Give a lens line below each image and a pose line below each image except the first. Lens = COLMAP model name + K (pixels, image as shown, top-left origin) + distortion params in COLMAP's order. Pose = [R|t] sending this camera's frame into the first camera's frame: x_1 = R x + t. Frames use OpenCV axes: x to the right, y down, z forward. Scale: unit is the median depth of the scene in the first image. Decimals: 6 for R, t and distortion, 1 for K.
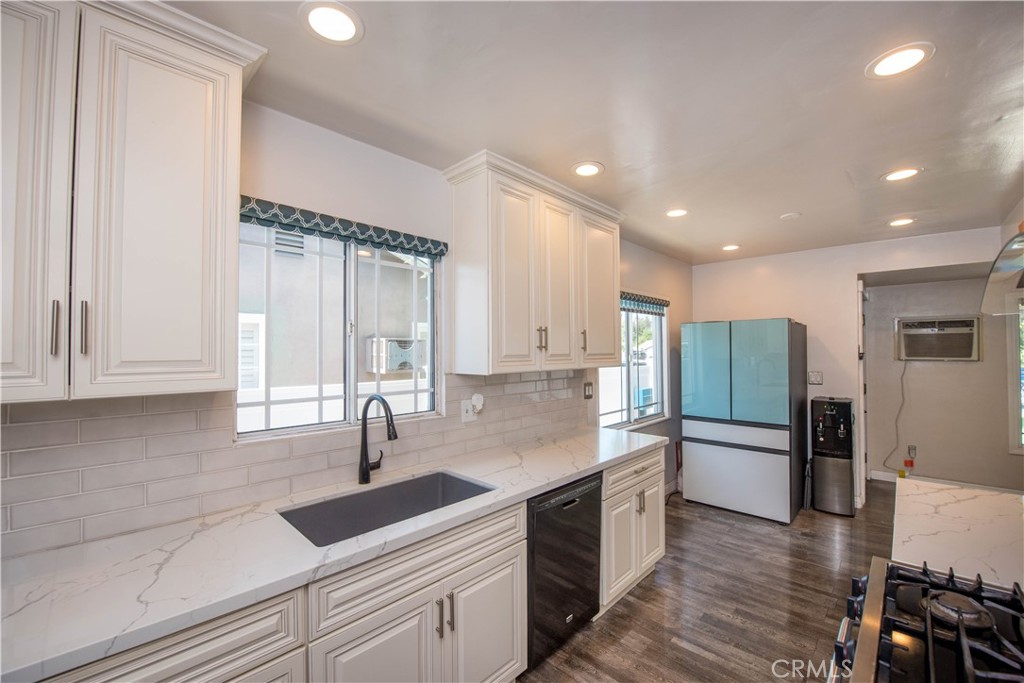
lens RADIAL K [[410.3, 0, 504.8], [0, 410.3, 345.4], [0, 0, 1]] dist [-0.017698, -0.000160]
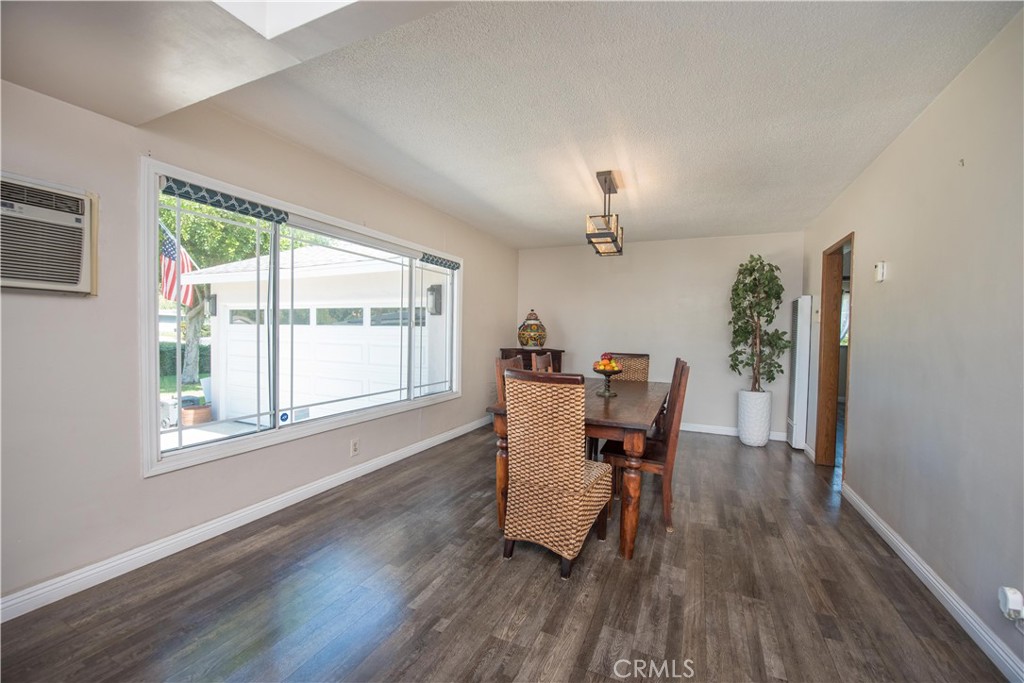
lens RADIAL K [[407.6, 0, 516.9], [0, 407.6, 343.7], [0, 0, 1]] dist [-0.029975, -0.000180]
pose [[-0.358860, -0.021665, 0.933140, 0.943847], [-0.030622, 0.999466, 0.011429, 0.118208], [-0.932889, -0.024473, -0.359332, 1.114833]]
